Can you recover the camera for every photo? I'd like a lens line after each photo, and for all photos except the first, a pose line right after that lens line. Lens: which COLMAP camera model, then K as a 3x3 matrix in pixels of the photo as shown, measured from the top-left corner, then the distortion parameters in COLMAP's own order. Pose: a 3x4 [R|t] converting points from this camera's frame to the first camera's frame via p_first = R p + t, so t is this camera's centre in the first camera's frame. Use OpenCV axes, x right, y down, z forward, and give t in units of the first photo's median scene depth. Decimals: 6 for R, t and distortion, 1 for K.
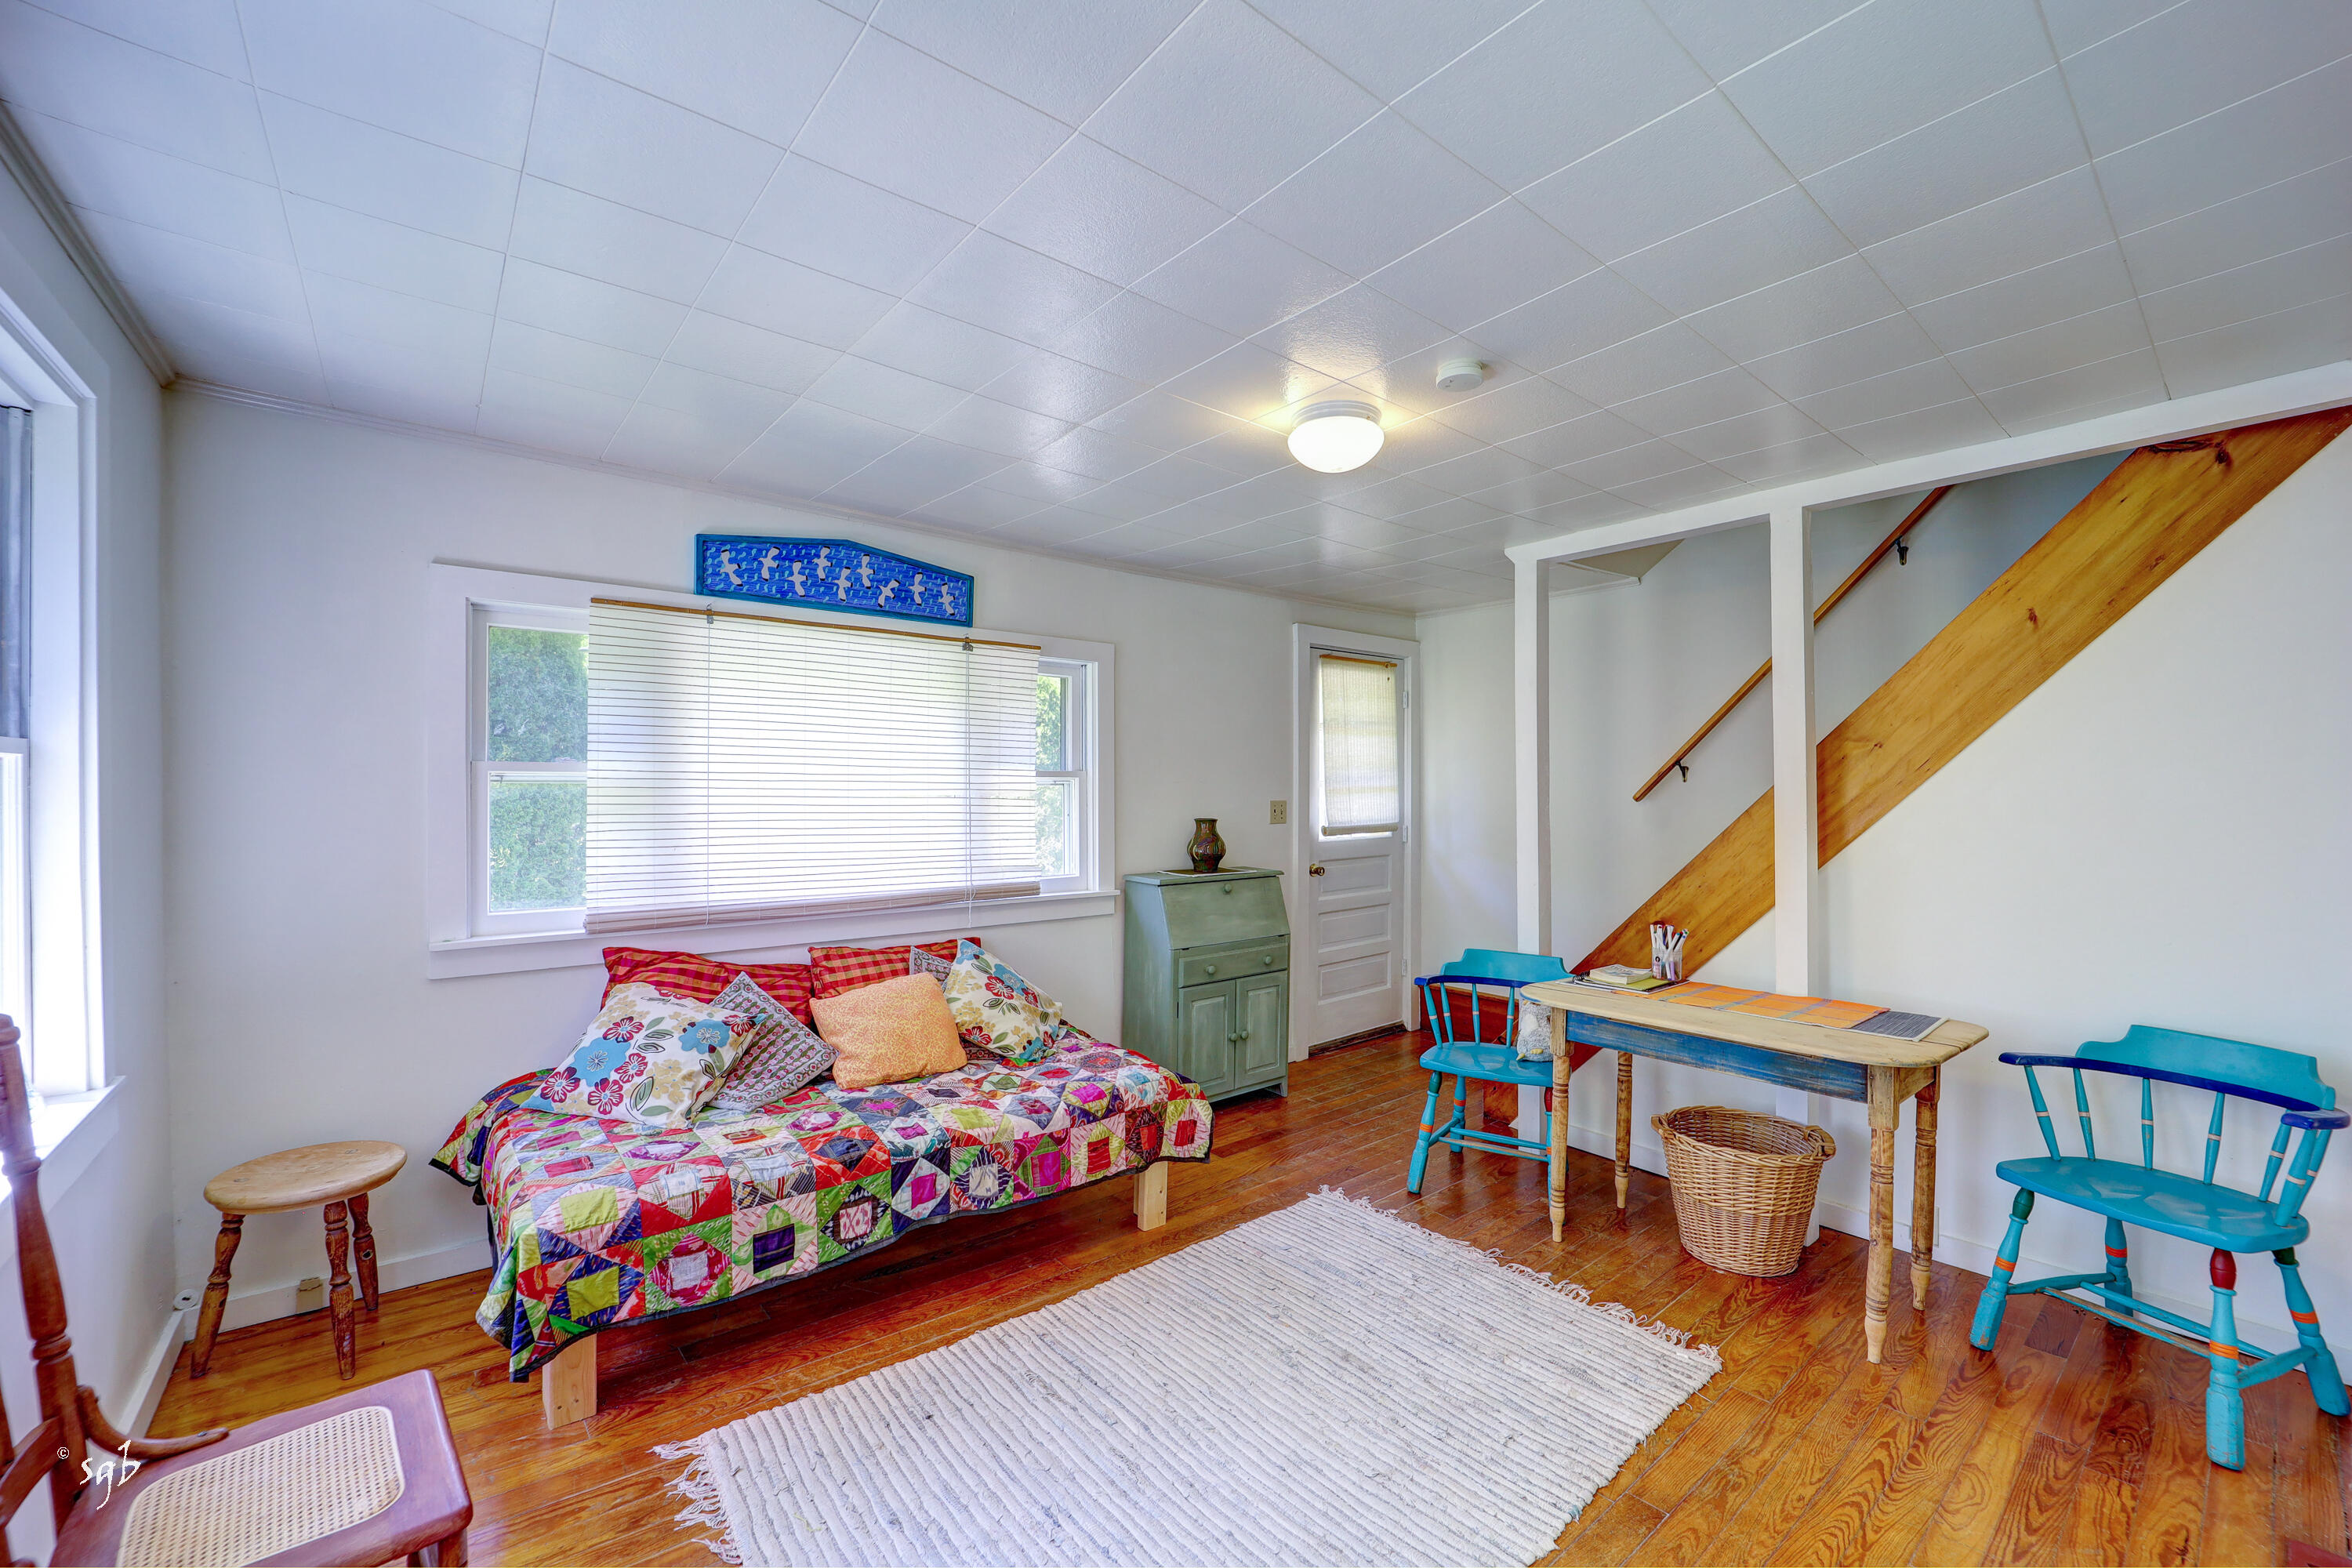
lens RADIAL K [[944.9, 0, 1180.5], [0, 944.9, 786.9], [0, 0, 1]] dist [-0.031641, -0.000057]
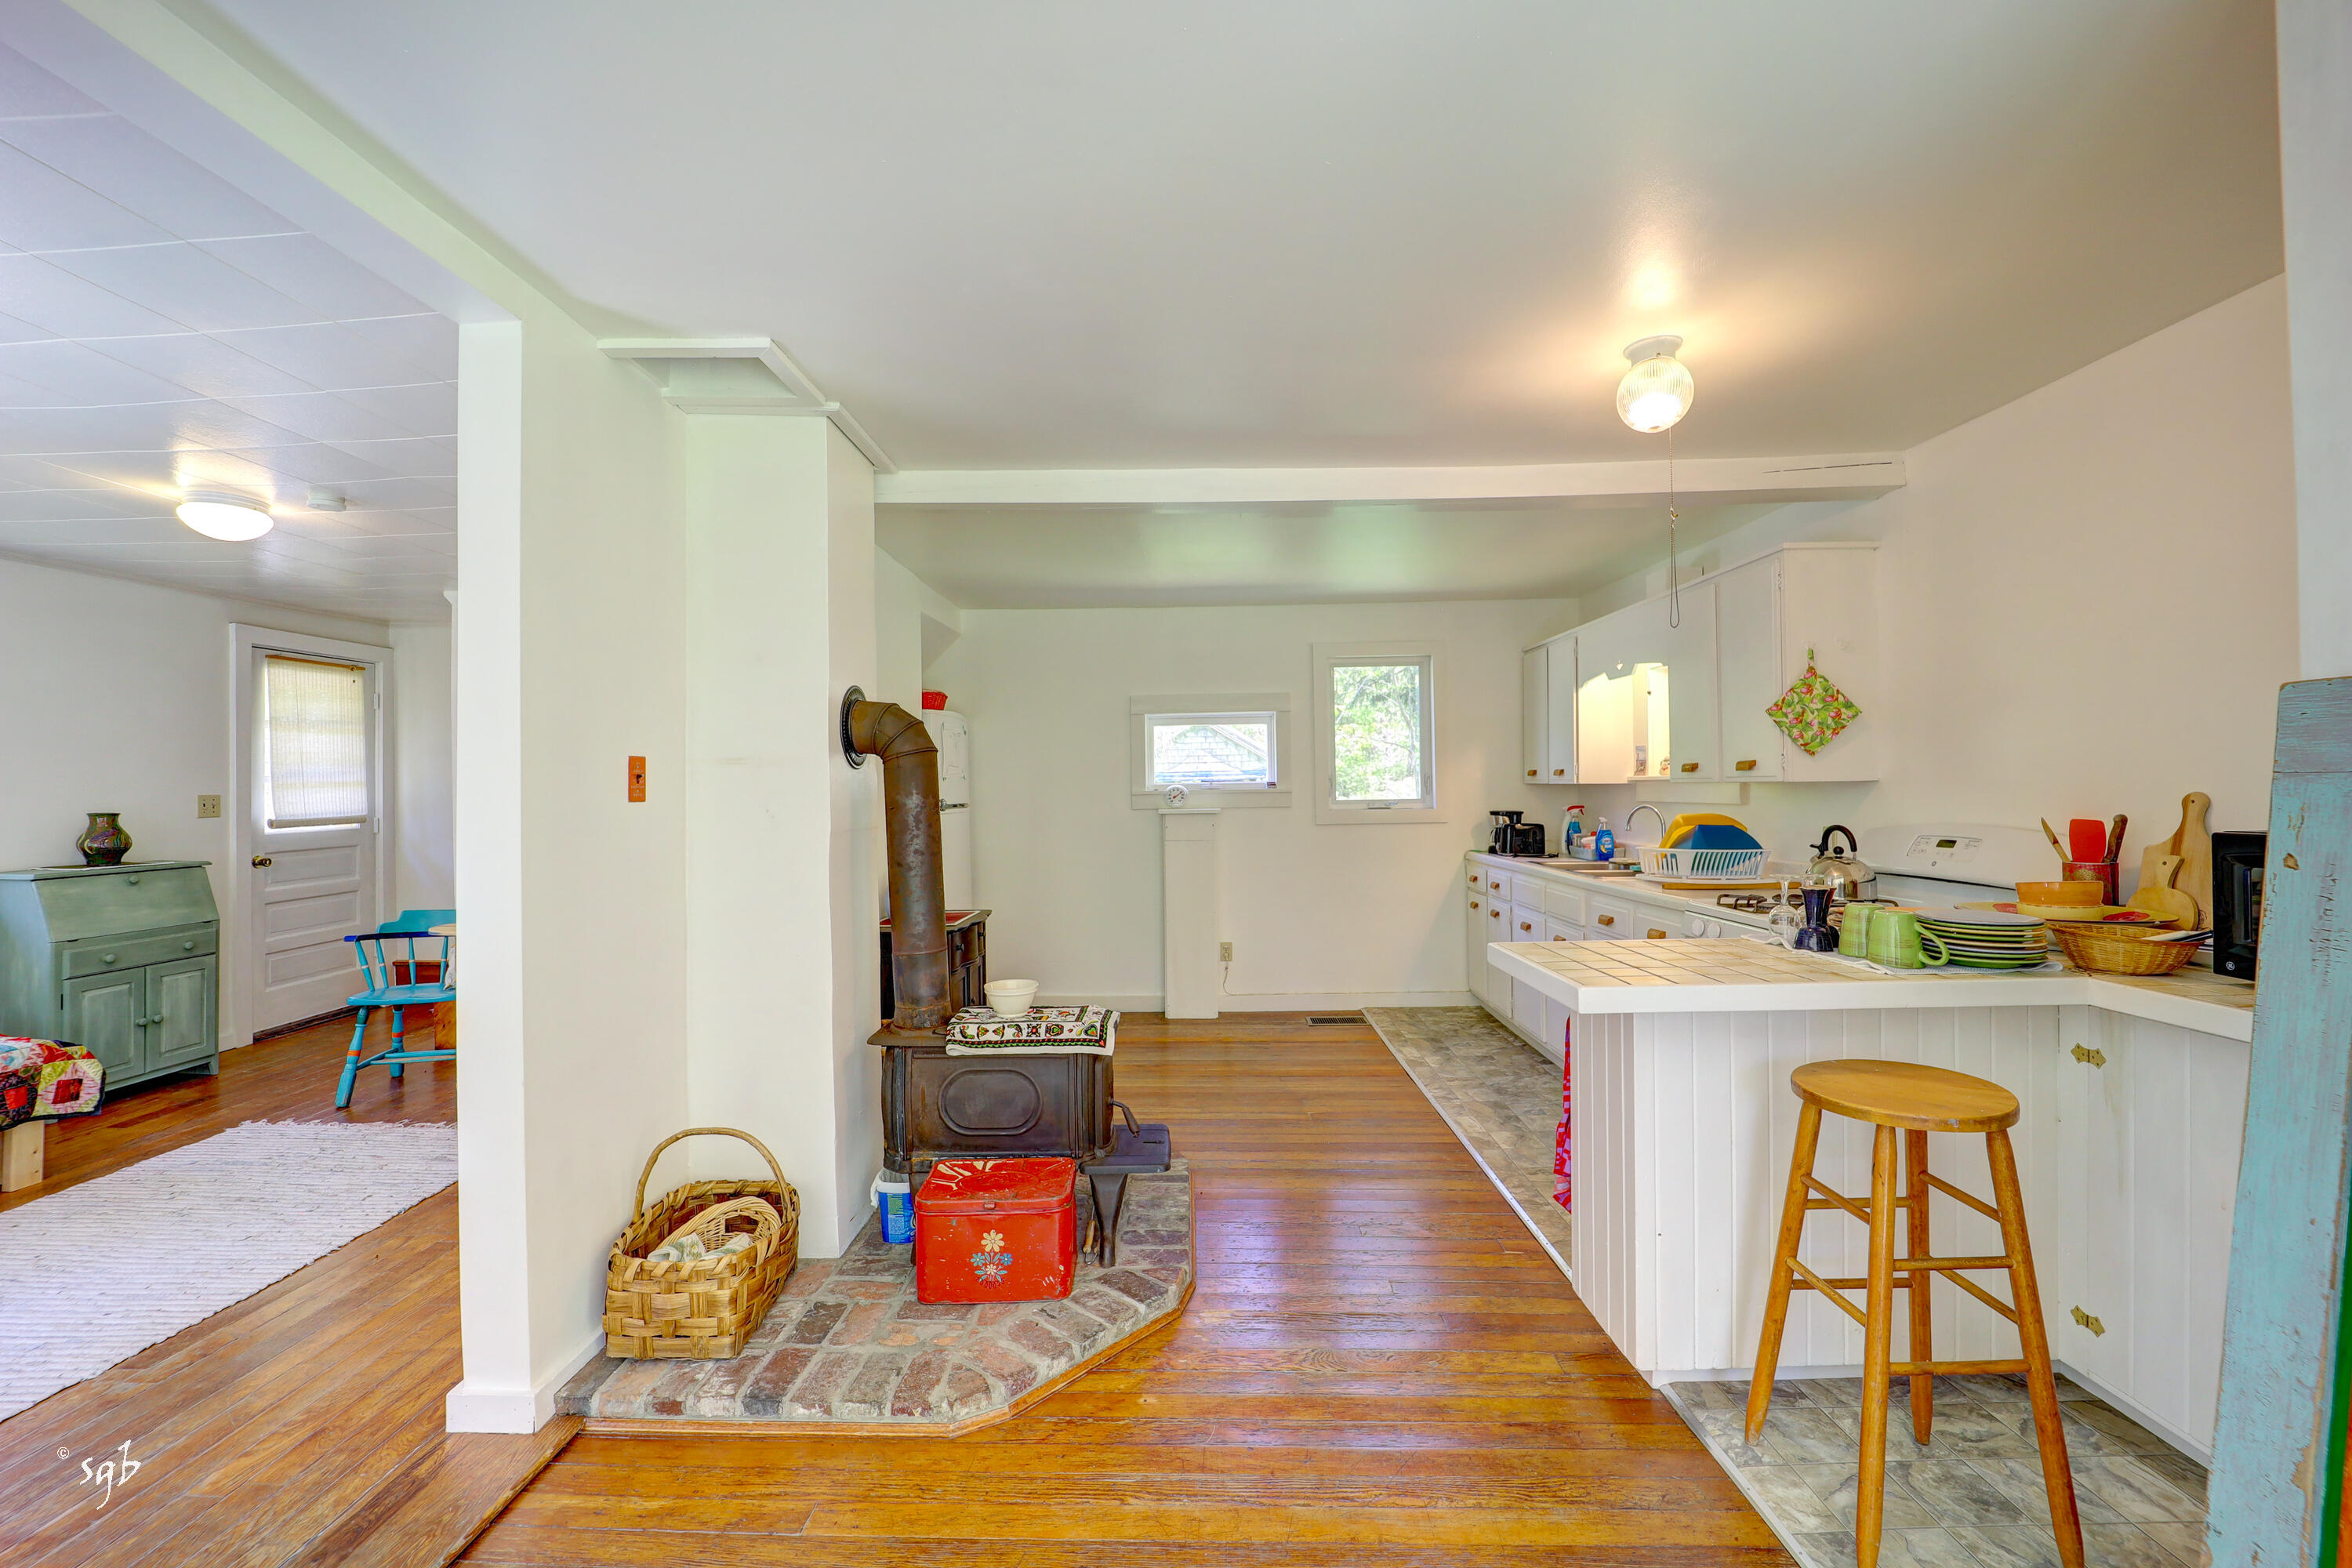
lens RADIAL K [[957.7, 0, 1176.0], [0, 957.7, 784.0], [0, 0, 1]] dist [-0.042262, 0.007855]
pose [[0.647691, -0.001949, 0.761900, 0.024194], [0.004272, 0.999990, -0.001073, 0.009621], [-0.761891, 0.003949, 0.647693, -0.510533]]
